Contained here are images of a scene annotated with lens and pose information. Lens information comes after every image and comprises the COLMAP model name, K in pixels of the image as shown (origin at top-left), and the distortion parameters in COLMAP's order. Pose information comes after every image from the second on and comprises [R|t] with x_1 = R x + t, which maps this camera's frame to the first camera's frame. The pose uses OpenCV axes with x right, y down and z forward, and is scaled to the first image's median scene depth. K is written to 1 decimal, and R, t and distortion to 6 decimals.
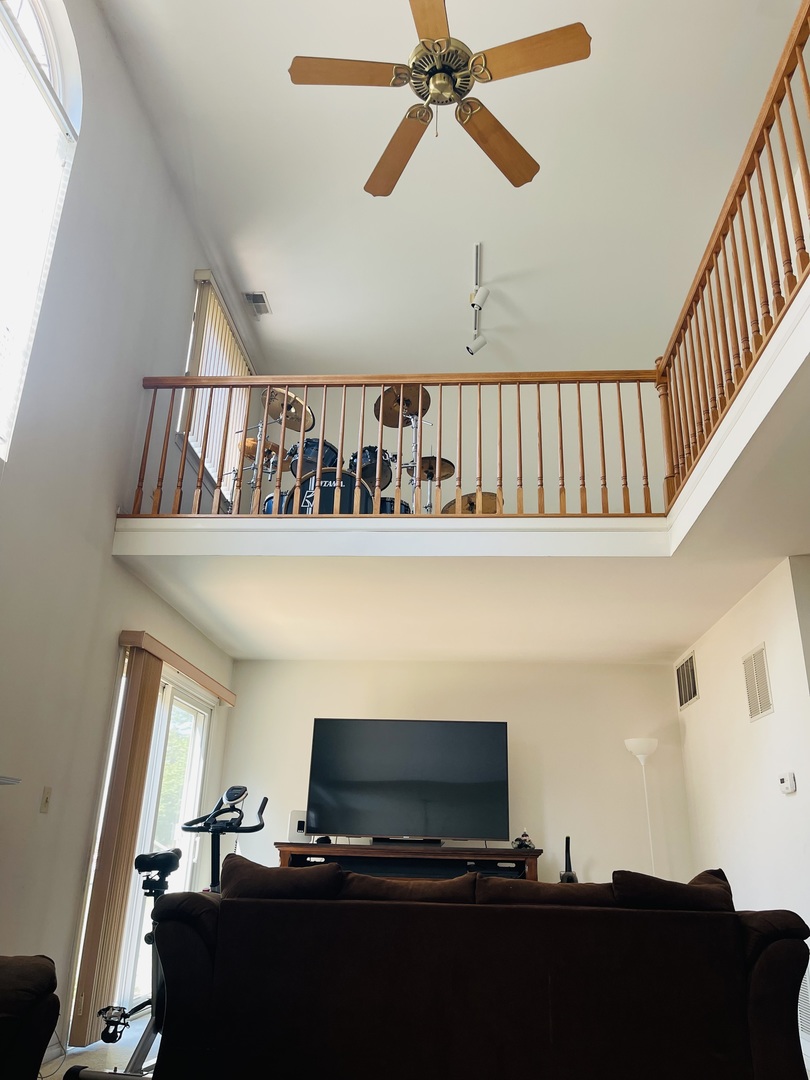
lens RADIAL K [[800.2, 0, 410.6], [0, 800.2, 542.2], [0, 0, 1]] dist [0.050947, -0.073529]
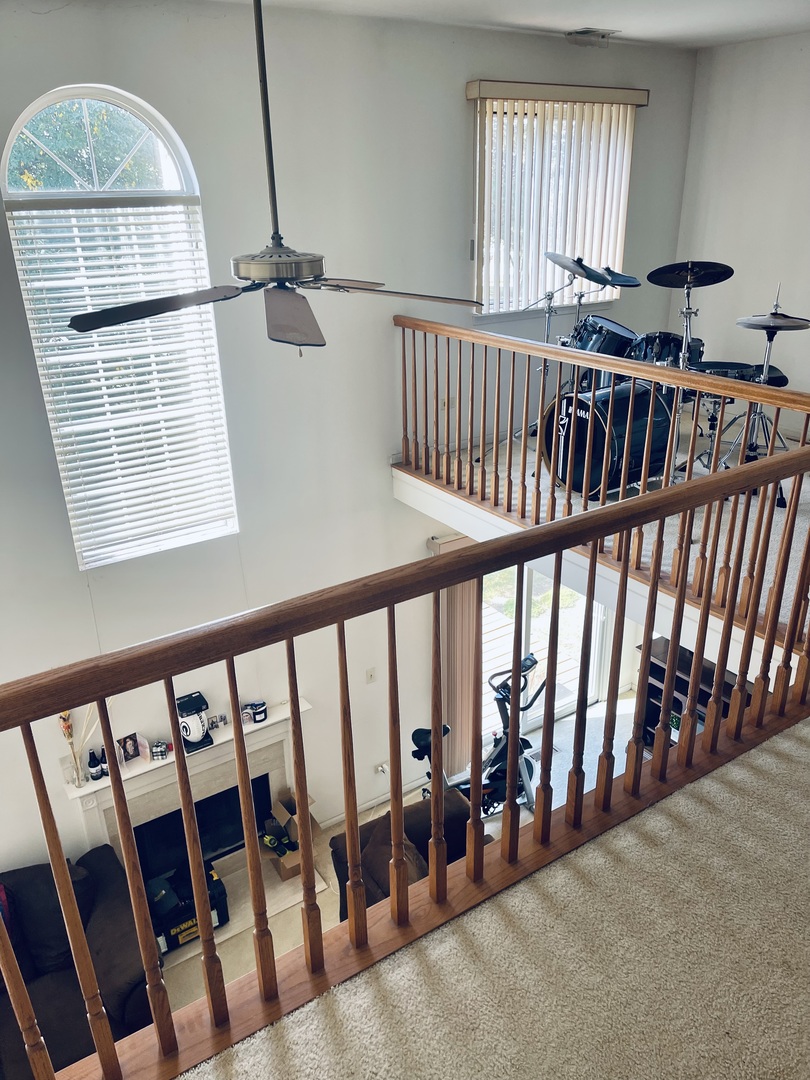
lens RADIAL K [[800.2, 0, 407.9], [0, 800.2, 551.5], [0, 0, 1]] dist [0.050947, -0.073529]
pose [[0.595983, 0.285678, -0.750462, 0.488847], [0.322397, 0.770815, 0.549458, -0.498326], [0.735435, -0.569414, 0.367291, 0.459908]]
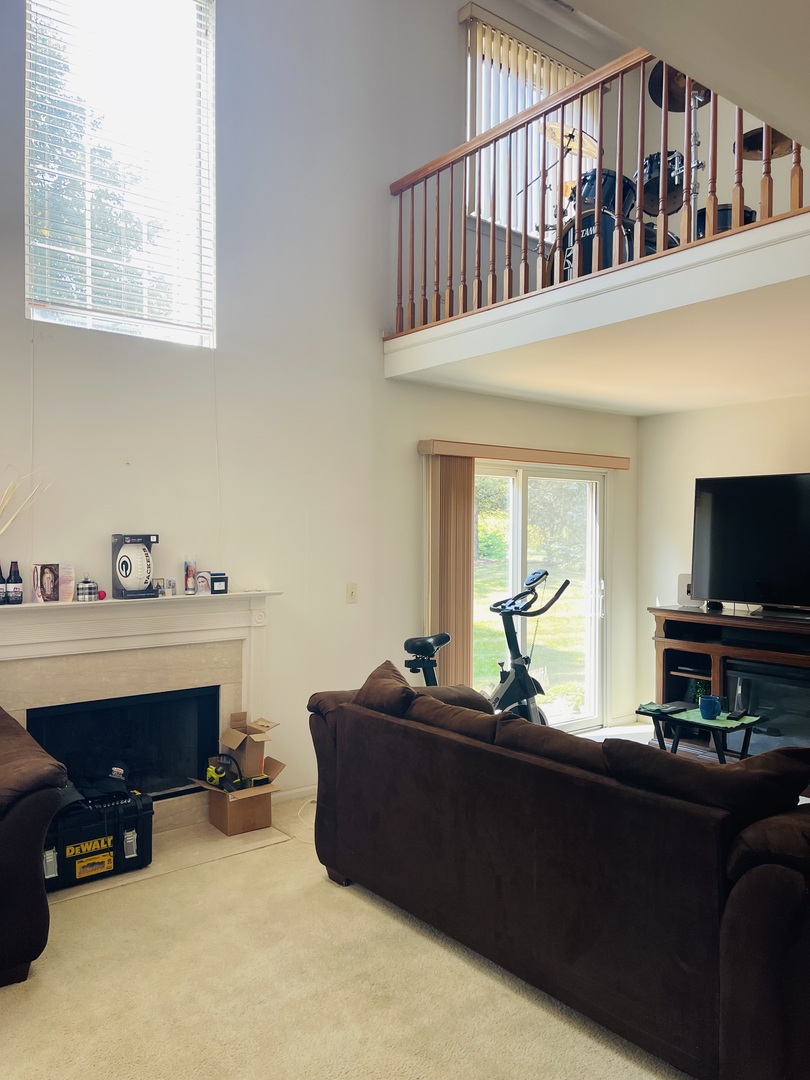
lens RADIAL K [[800.2, 0, 421.9], [0, 800.2, 551.9], [0, 0, 1]] dist [0.050947, -0.073529]
pose [[0.672293, 0.000976, -0.740285, 0.413292], [0.277181, 0.926925, 0.252945, -0.024398], [0.686435, -0.375246, 0.622894, 0.226965]]
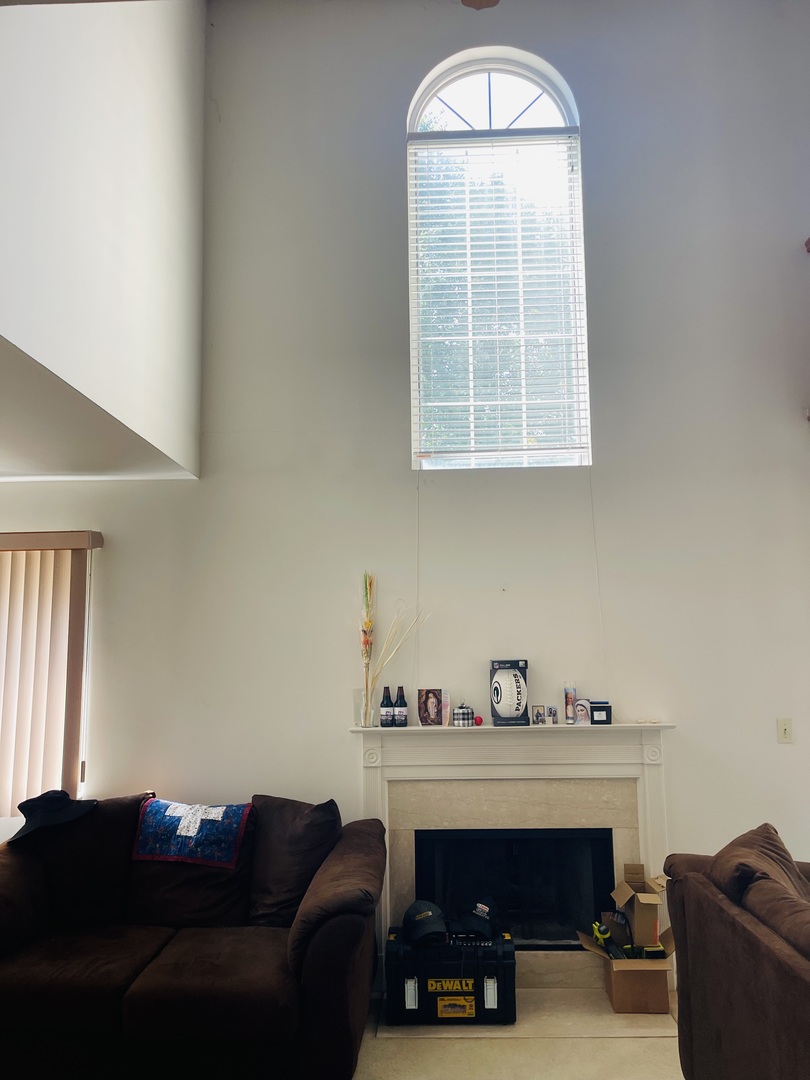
lens RADIAL K [[800.2, 0, 412.0], [0, 800.2, 550.5], [0, 0, 1]] dist [0.050947, -0.073529]
pose [[0.027515, -0.153050, -0.987835, 0.429962], [0.376380, 0.917071, -0.131602, 0.047362], [0.926057, -0.368180, 0.082838, 0.410386]]
